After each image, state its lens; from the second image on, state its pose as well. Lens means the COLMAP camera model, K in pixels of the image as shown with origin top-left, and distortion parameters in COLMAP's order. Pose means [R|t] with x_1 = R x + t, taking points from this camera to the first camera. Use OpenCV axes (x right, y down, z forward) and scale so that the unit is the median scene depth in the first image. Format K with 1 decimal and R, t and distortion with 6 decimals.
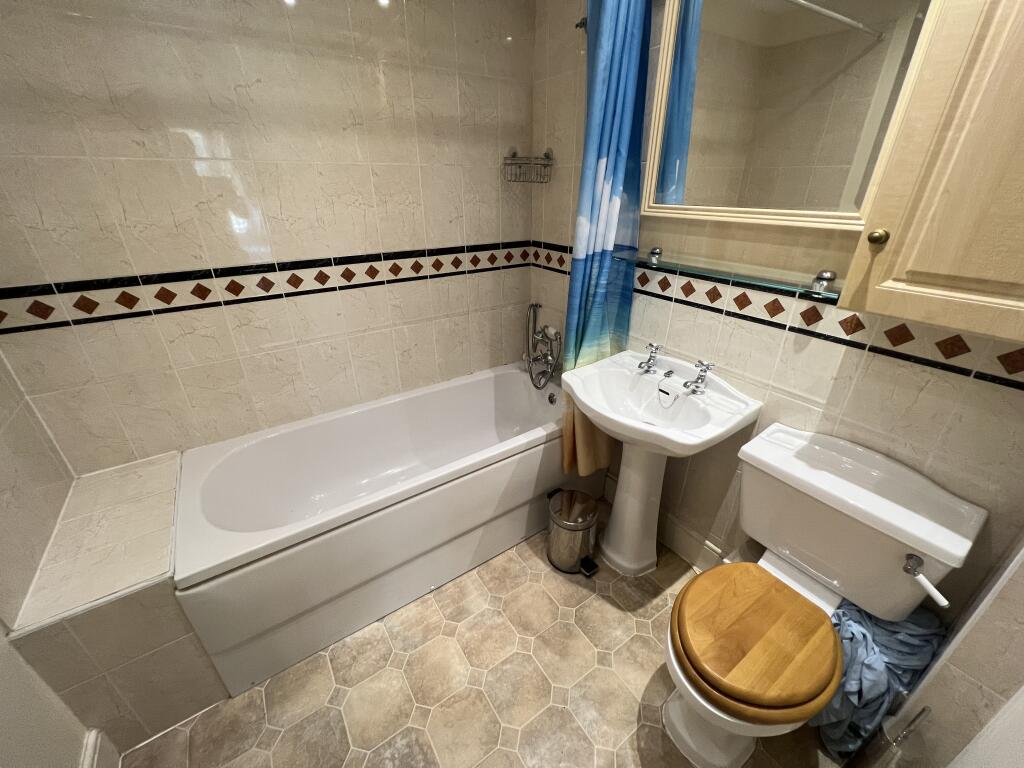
lens RADIAL K [[408.5, 0, 509.3], [0, 408.5, 391.5], [0, 0, 1]] dist [0.000528, 0.000133]
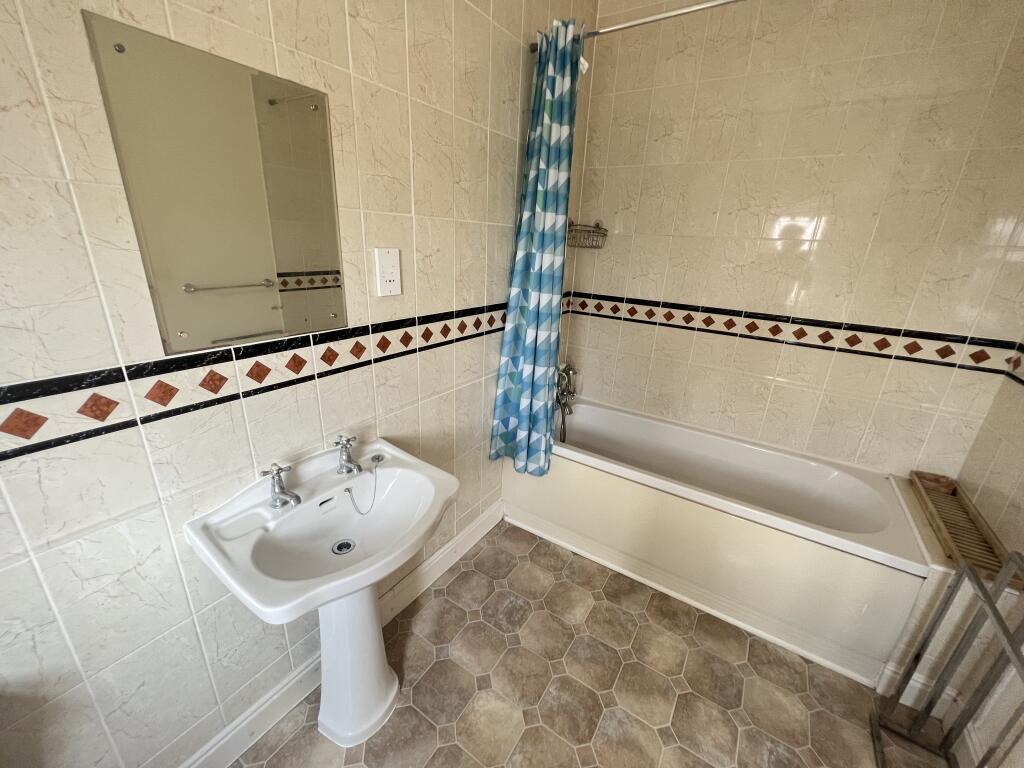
lens RADIAL K [[408.5, 0, 513.9], [0, 408.5, 382.9], [0, 0, 1]] dist [0.000528, 0.000133]
pose [[0.401744, 0.343352, -0.848947, 0.642320], [-0.444576, 0.883600, 0.146983, -0.059897], [0.800596, 0.318372, 0.507627, -0.037189]]
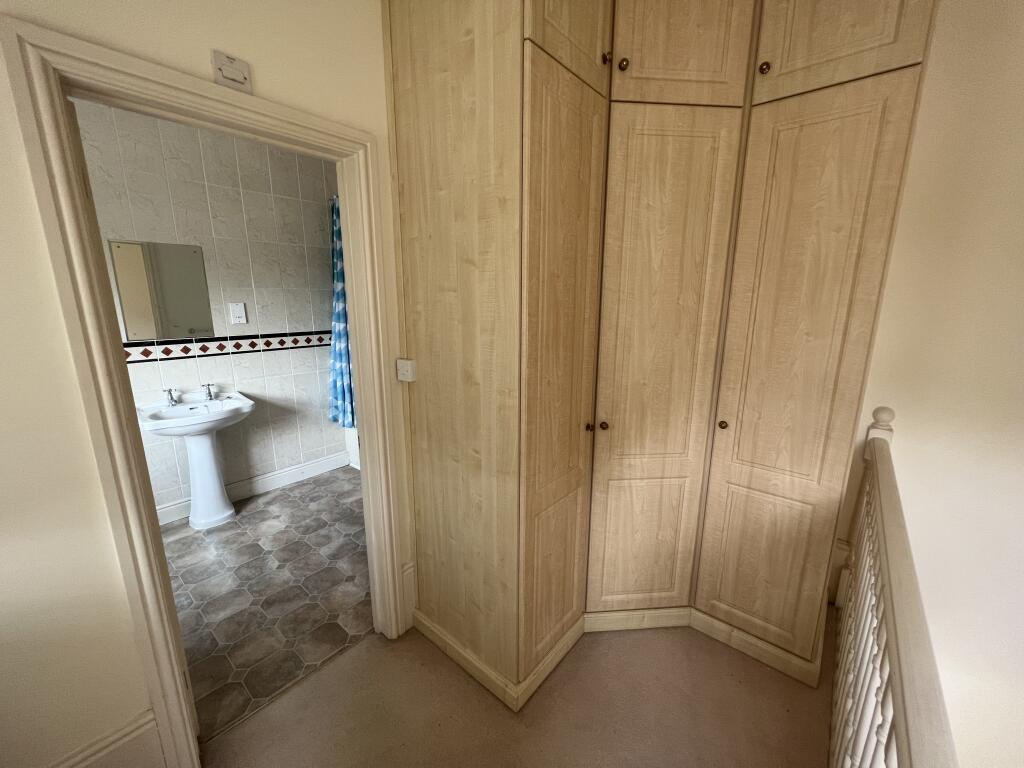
lens RADIAL K [[408.5, 0, 512.1], [0, 408.5, 383.1], [0, 0, 1]] dist [0.000528, 0.000133]
pose [[0.285791, 0.223979, -0.931749, 2.120653], [-0.421394, 0.902625, 0.087726, -0.483038], [0.860669, 0.367562, 0.352345, 0.751981]]
